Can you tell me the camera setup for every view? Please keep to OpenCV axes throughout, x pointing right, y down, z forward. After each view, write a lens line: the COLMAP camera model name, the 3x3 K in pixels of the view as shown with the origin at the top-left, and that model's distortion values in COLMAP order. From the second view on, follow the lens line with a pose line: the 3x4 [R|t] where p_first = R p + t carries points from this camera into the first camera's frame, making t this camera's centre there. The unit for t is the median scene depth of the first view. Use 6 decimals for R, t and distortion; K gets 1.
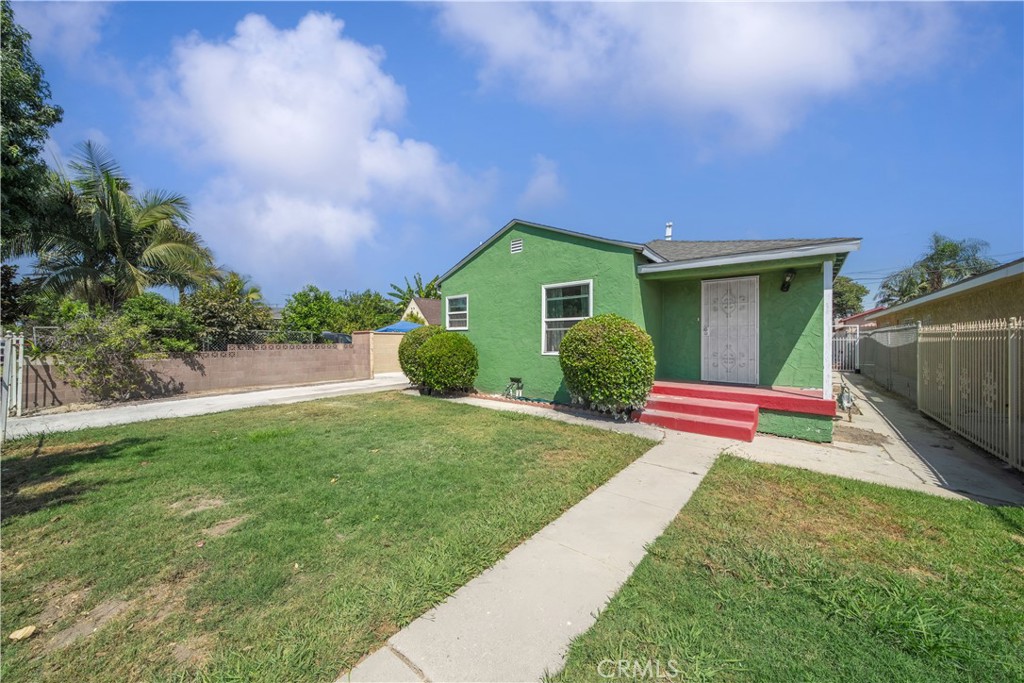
lens RADIAL K [[349.0, 0, 509.1], [0, 349.0, 342.8], [0, 0, 1]] dist [-0.001045, -0.000227]
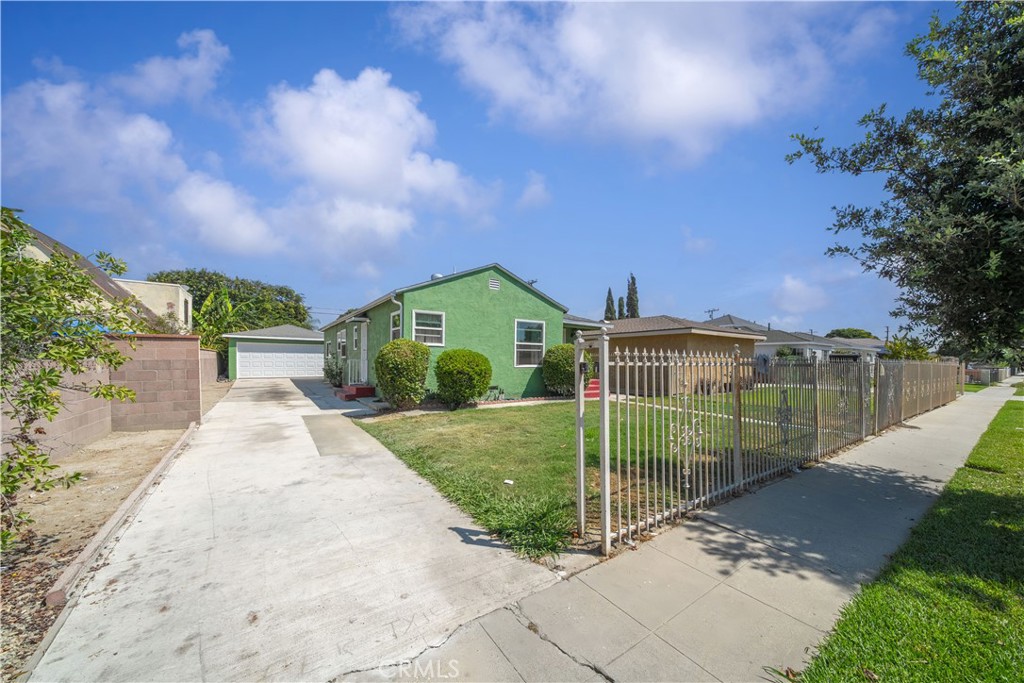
lens RADIAL K [[362.2, 0, 517.4], [0, 362.2, 367.9], [0, 0, 1]] dist [0.000761, -0.000057]
pose [[0.256226, -0.022704, 0.966350, -1.493868], [-0.004258, 0.999688, 0.024616, -0.000643], [-0.966608, -0.010422, 0.256049, 0.678499]]
